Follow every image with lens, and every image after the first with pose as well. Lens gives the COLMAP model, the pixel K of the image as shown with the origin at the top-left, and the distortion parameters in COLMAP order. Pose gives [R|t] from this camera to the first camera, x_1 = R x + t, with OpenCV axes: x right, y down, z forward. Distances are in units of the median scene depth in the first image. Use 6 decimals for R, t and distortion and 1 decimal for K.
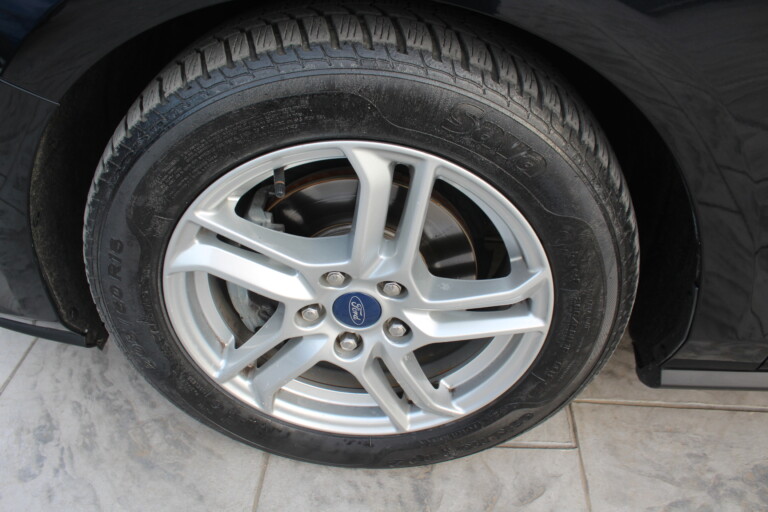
lens RADIAL K [[660.2, 0, 379.5], [0, 660.2, 252.7], [0, 0, 1]] dist [-0.148752, 0.149391]
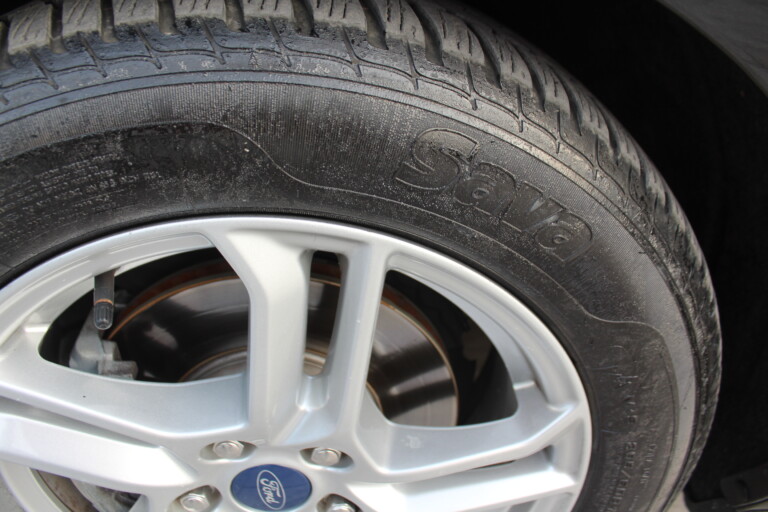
lens RADIAL K [[638.4, 0, 378.7], [0, 638.4, 256.4], [0, 0, 1]] dist [-0.162061, 0.138351]
pose [[0.992499, -0.072724, 0.098268, 0.028361], [0.079804, 0.994339, -0.070145, -0.095709], [-0.092611, 0.077461, 0.992685, 0.500840]]
